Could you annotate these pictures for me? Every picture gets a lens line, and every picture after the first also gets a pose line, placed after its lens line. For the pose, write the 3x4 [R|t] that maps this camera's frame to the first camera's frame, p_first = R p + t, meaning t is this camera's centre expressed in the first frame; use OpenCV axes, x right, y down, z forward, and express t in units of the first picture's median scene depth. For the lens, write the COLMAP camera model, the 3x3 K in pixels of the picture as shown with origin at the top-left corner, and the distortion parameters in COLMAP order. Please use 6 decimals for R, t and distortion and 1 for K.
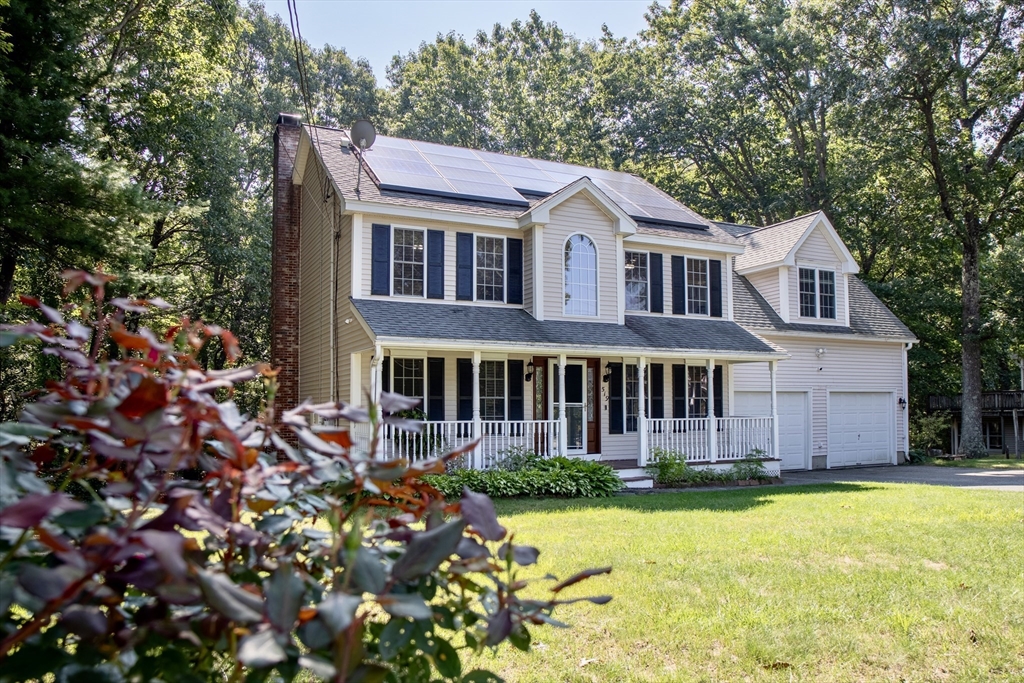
lens RADIAL K [[886.4, 0, 565.3], [0, 886.4, 344.4], [0, 0, 1]] dist [-0.040972, 0.008474]
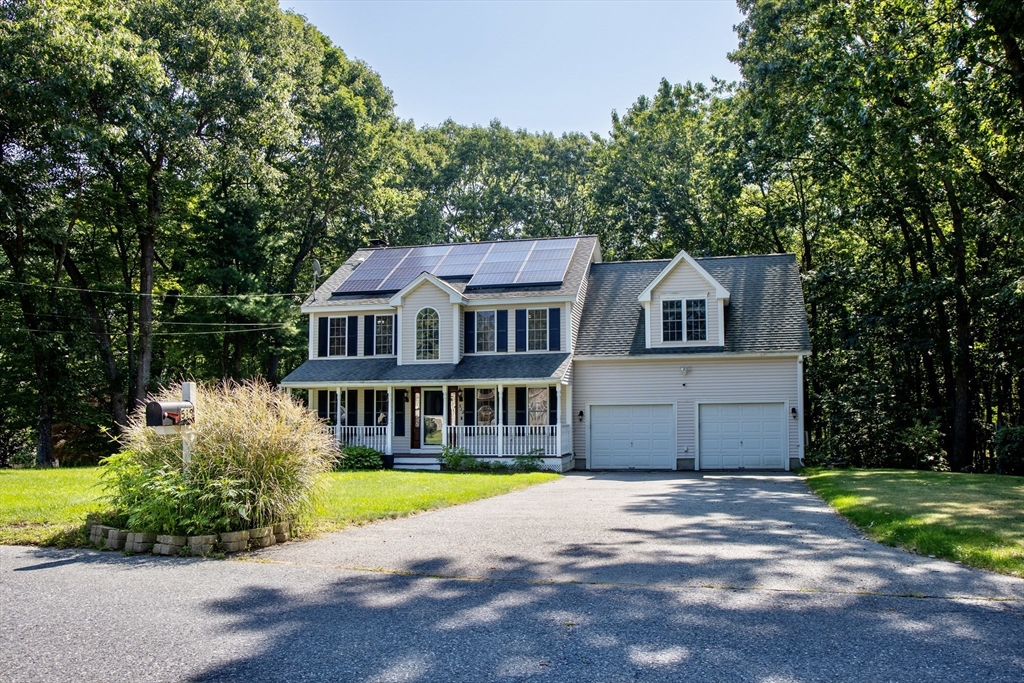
lens RADIAL K [[775.6, 0, 510.2], [0, 775.6, 342.5], [0, 0, 1]] dist [-0.051183, 0.007946]
pose [[0.713639, -0.073334, -0.696664, 0.860709], [0.054312, 0.997304, -0.049346, 0.010605], [0.698405, -0.002621, 0.715698, 0.100279]]
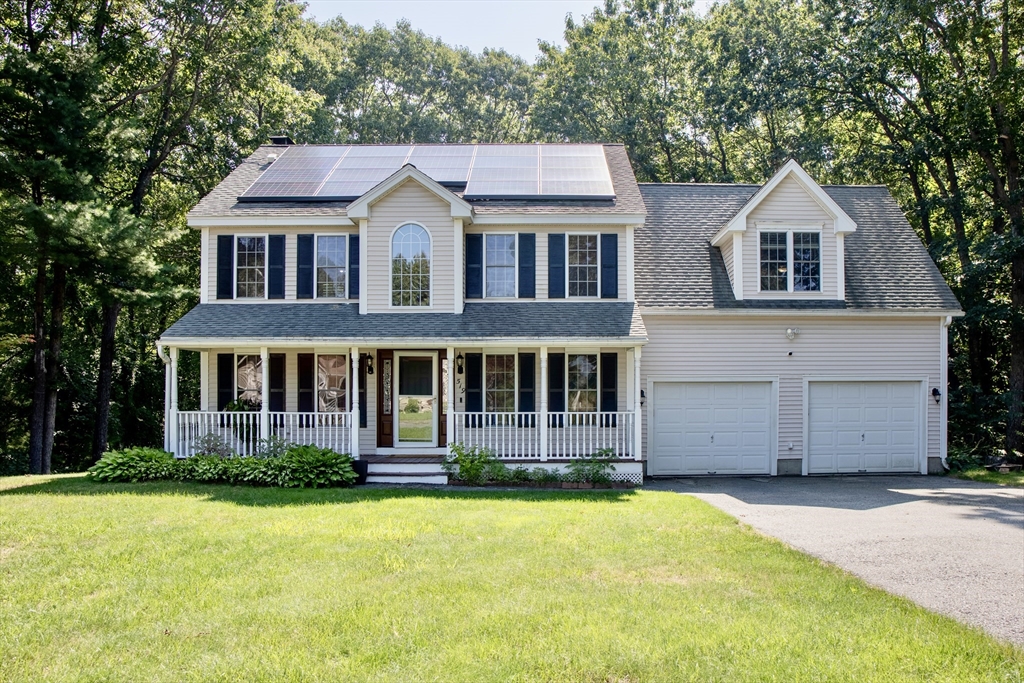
lens RADIAL K [[775.6, 0, 515.5], [0, 775.6, 384.7], [0, 0, 1]] dist [-0.051183, 0.007946]
pose [[0.857167, -0.008547, -0.514968, 0.445655], [0.035581, 0.998456, 0.042653, 0.017456], [0.513808, -0.054884, 0.856148, 0.258471]]
